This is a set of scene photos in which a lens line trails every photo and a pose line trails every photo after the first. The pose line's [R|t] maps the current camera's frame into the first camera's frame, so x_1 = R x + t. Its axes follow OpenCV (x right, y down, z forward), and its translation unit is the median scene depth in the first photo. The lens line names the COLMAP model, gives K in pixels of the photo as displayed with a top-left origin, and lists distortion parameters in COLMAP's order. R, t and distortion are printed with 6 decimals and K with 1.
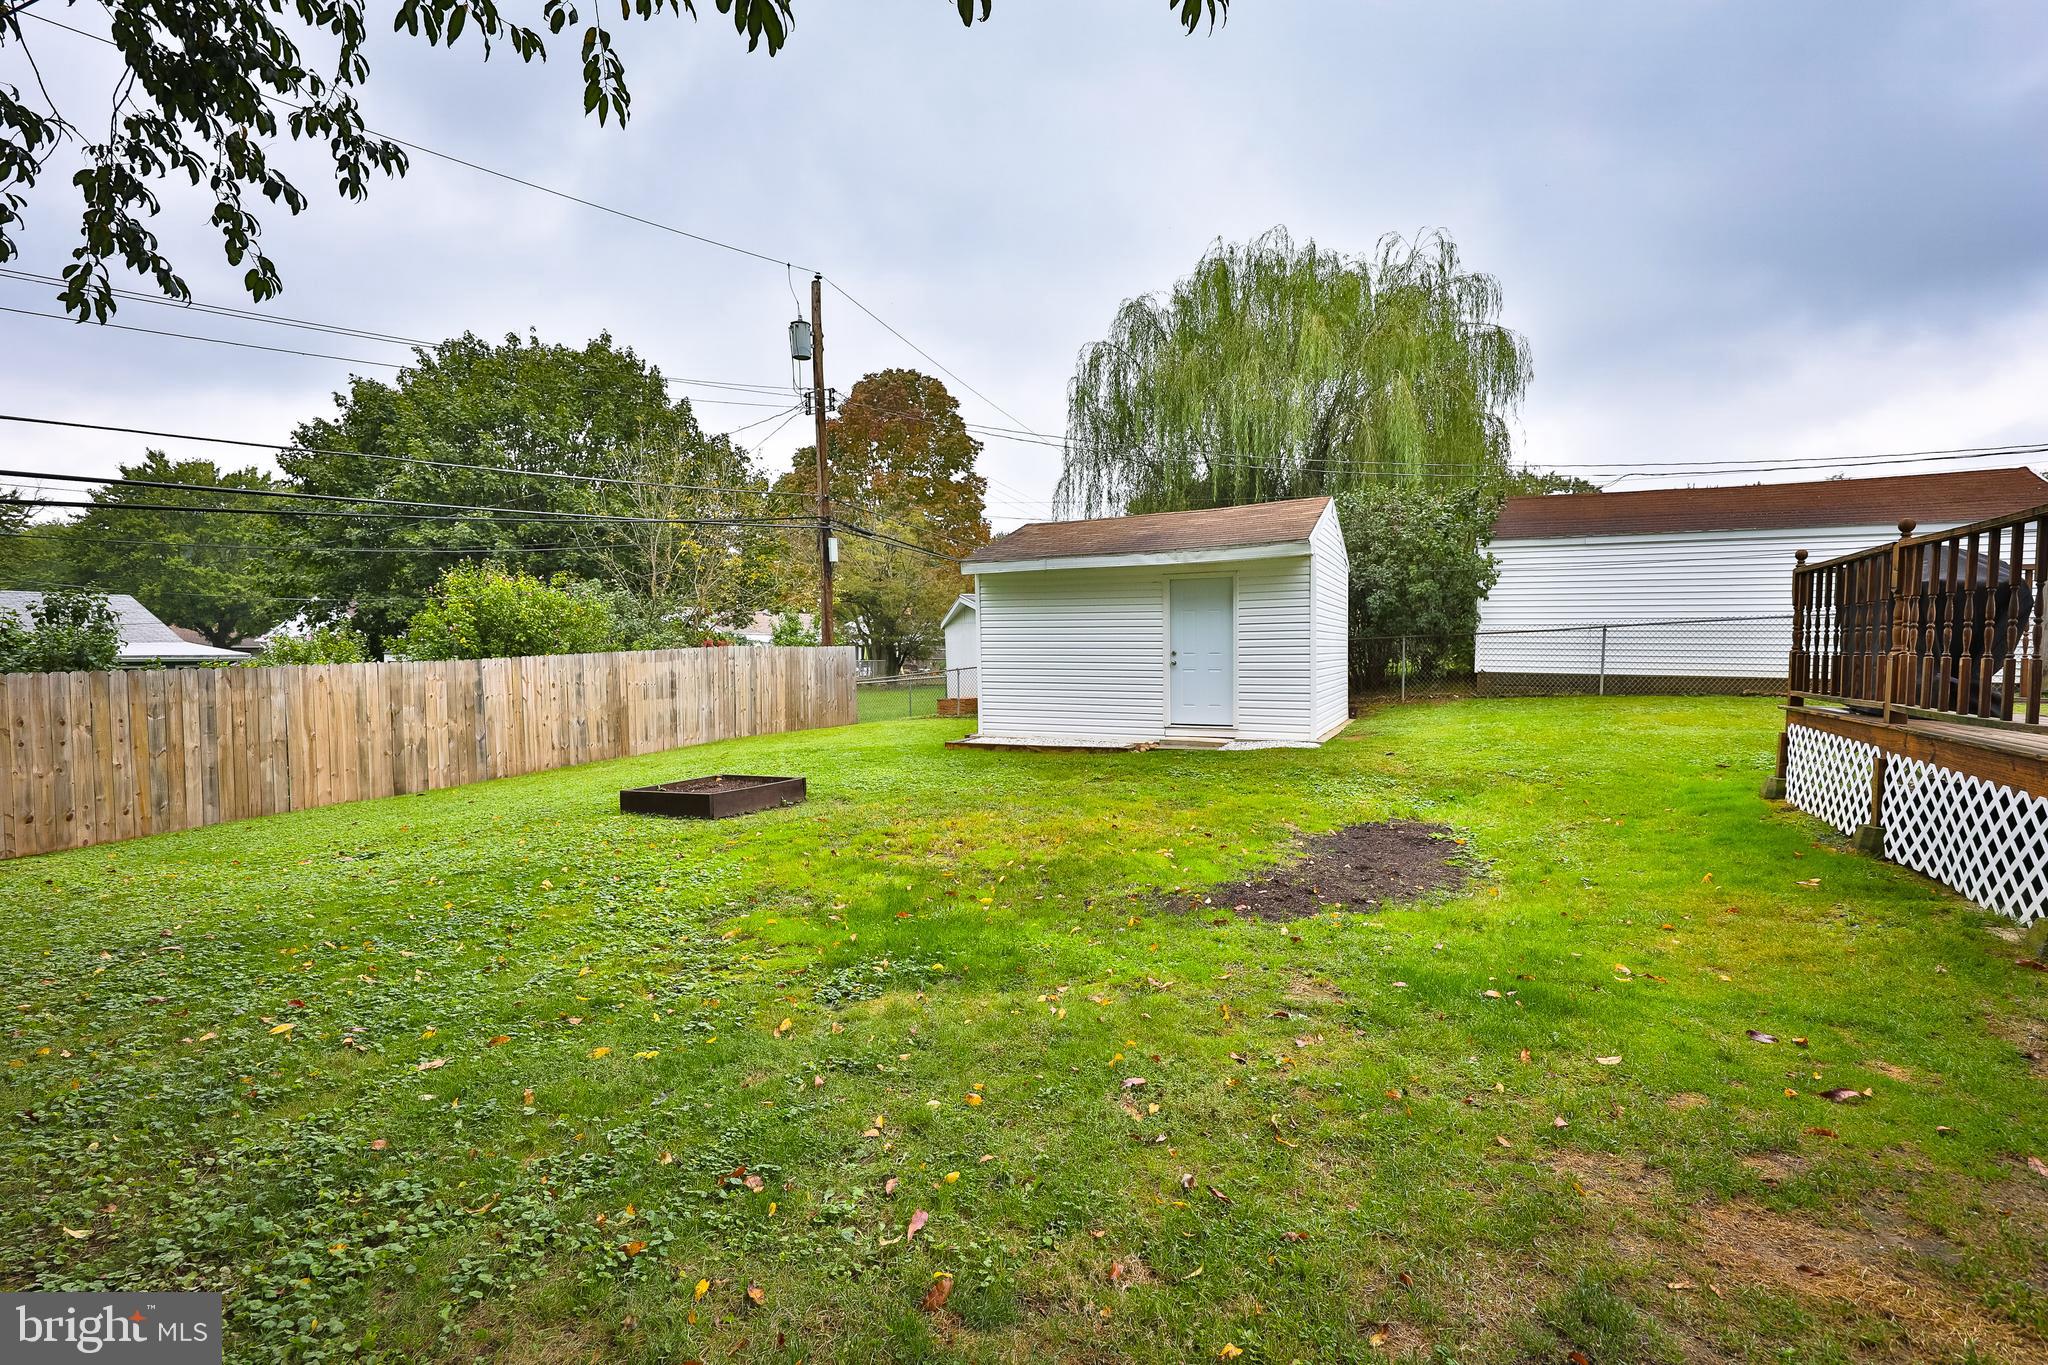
lens RADIAL K [[890.4, 0, 1020.3], [0, 890.4, 694.3], [0, 0, 1]] dist [0.013836, -0.004318]
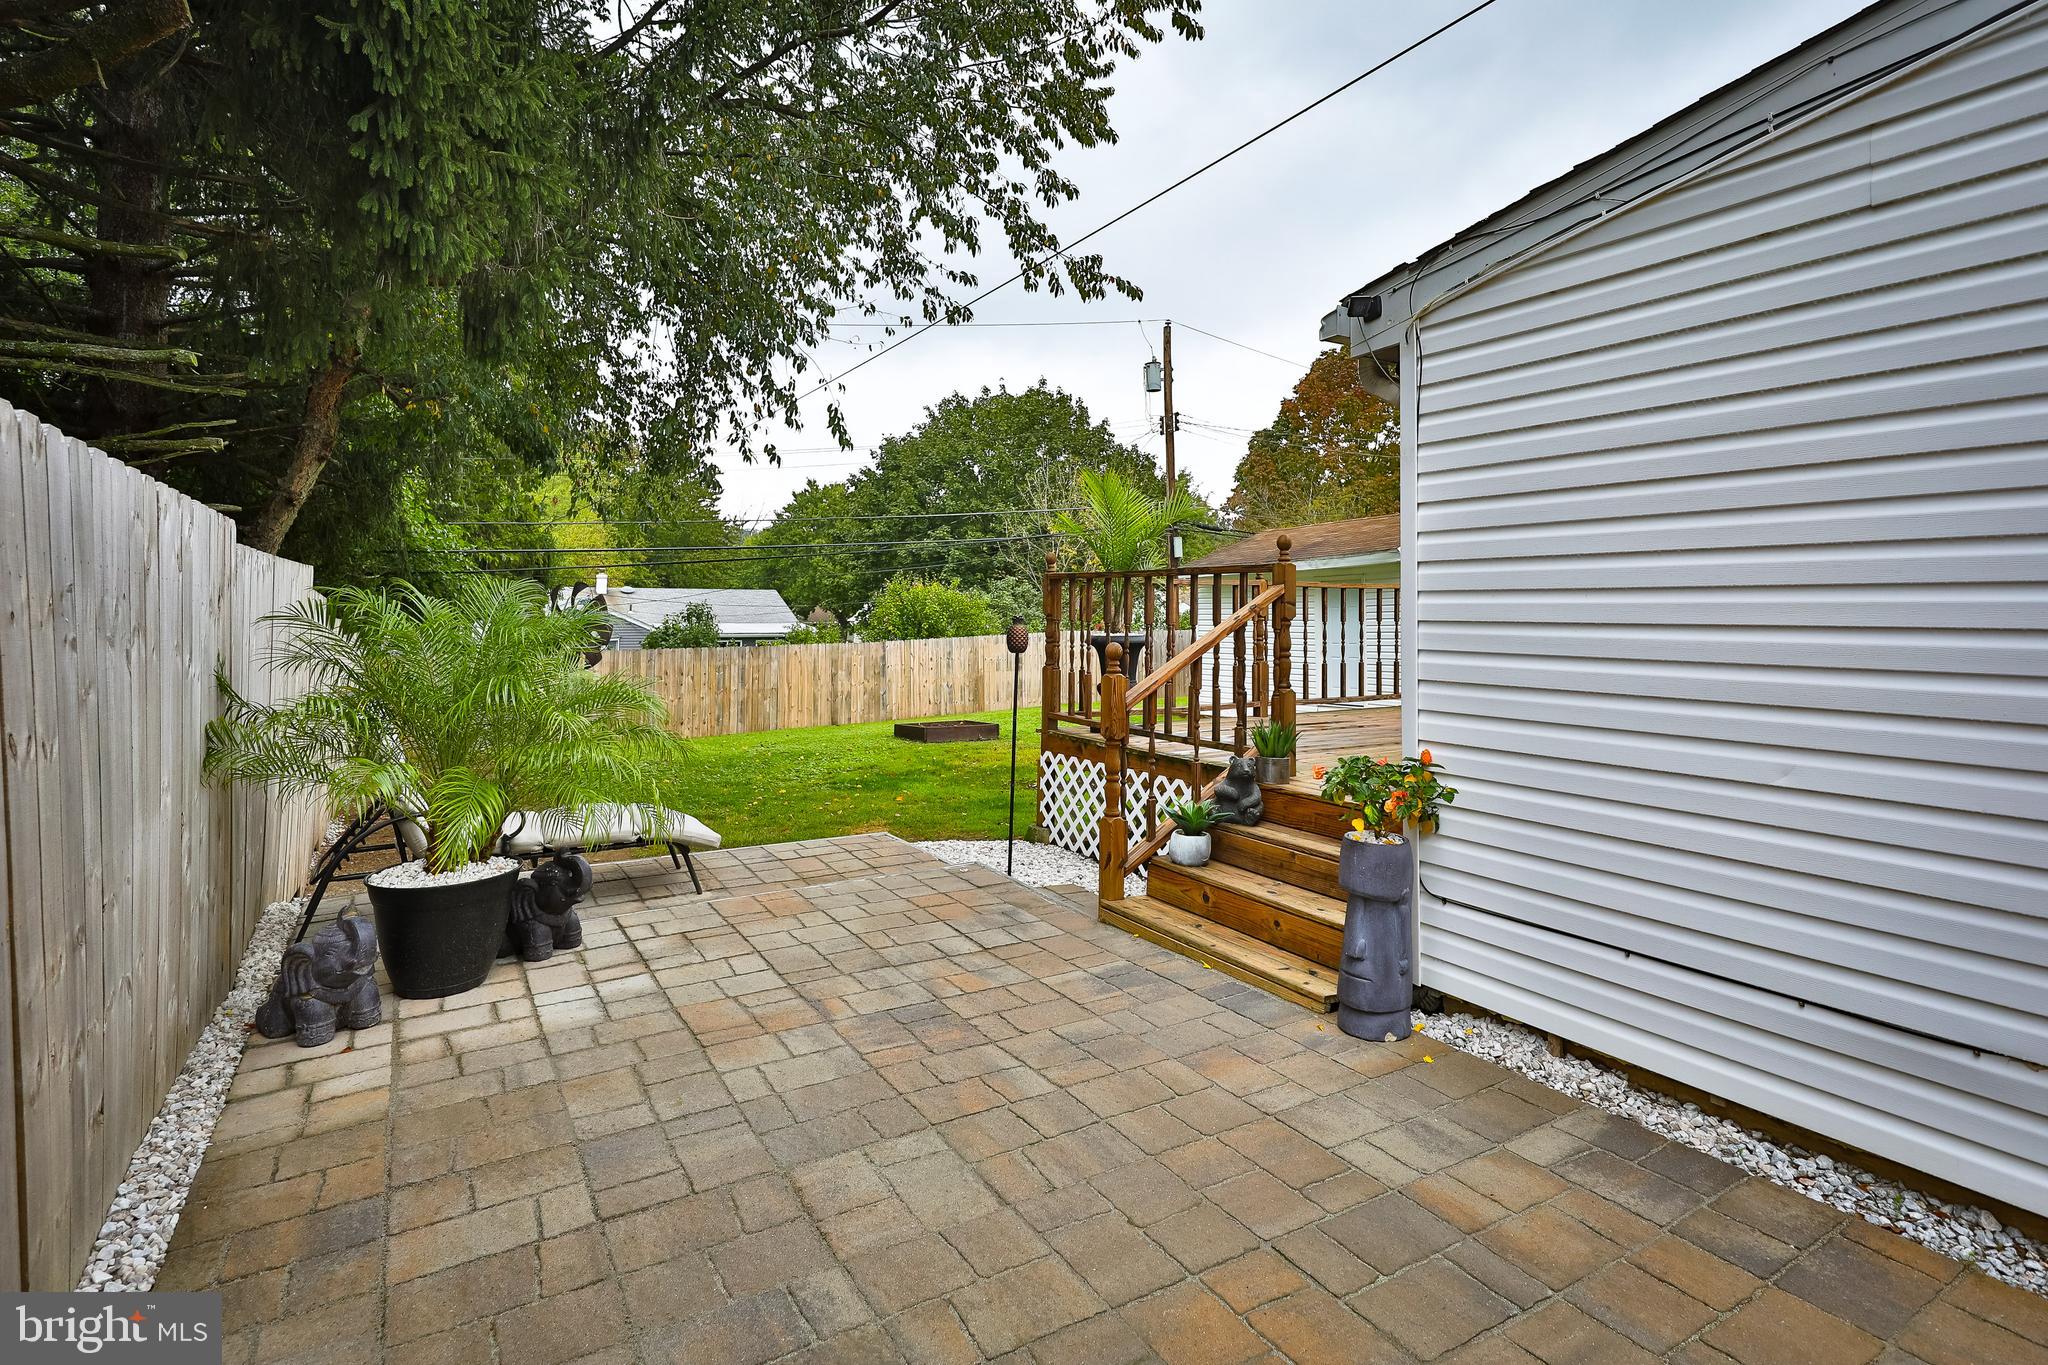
lens RADIAL K [[1017.7, 0, 1046.2], [0, 1017.7, 572.9], [0, 0, 1]] dist [0.019050, 0.001166]
pose [[0.846786, -0.024981, -0.531347, 0.450726], [-0.027503, 0.995504, -0.090635, -0.004645], [0.531223, 0.091362, 0.842292, -0.269923]]
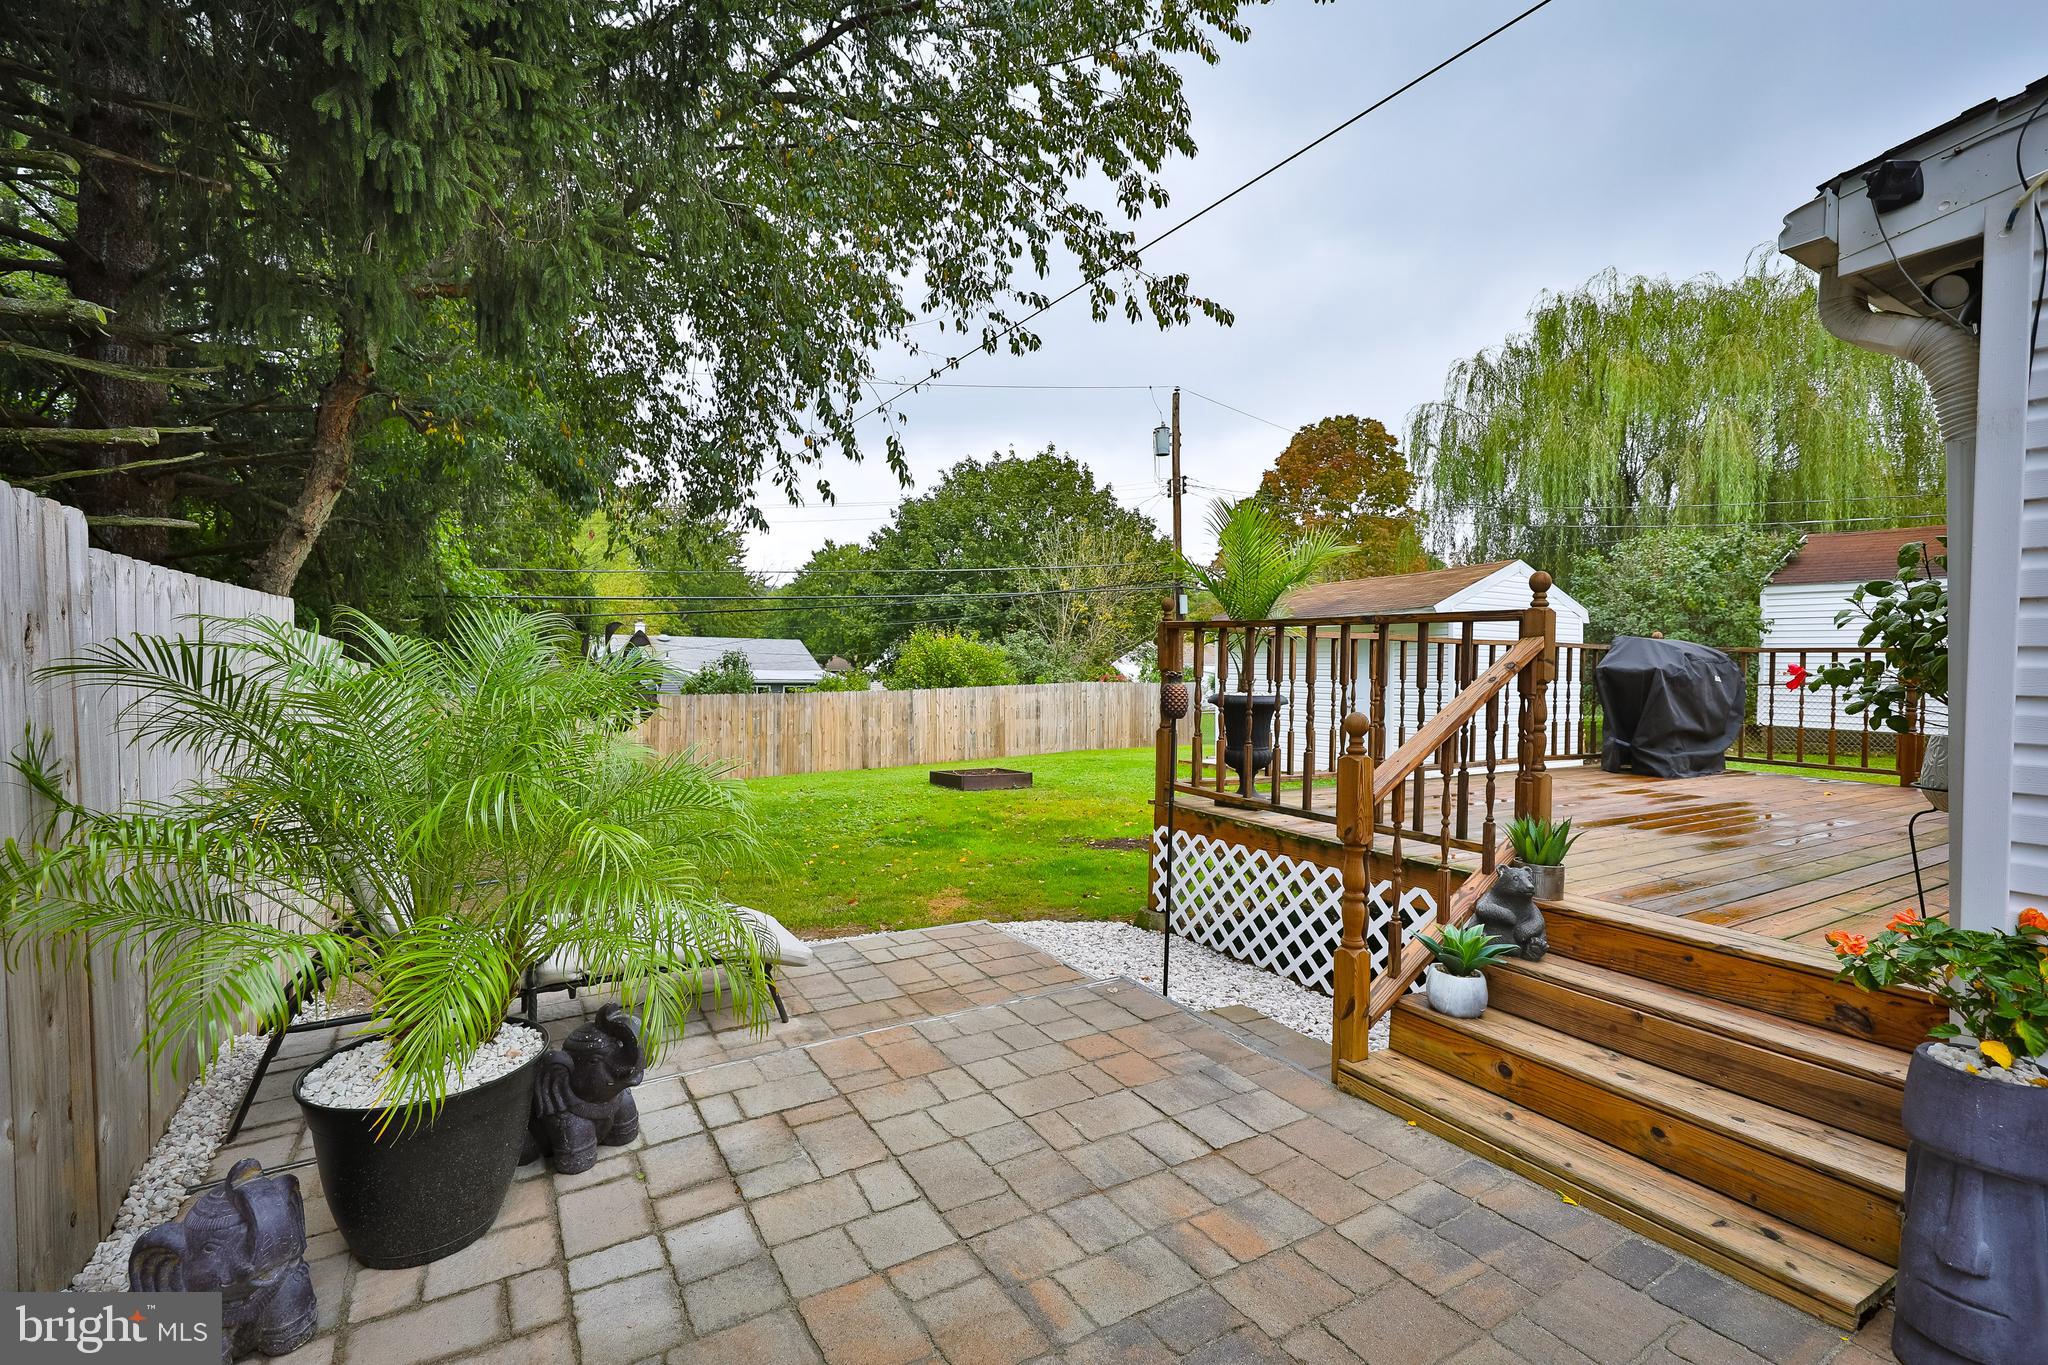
lens RADIAL K [[890.4, 0, 1039.3], [0, 890.4, 692.2], [0, 0, 1]] dist [0.013836, -0.004318]
pose [[0.852508, 0.023386, -0.522190, 0.346484], [-0.039531, 0.999022, -0.019797, -0.010099], [0.521217, 0.037520, 0.852599, -0.202705]]
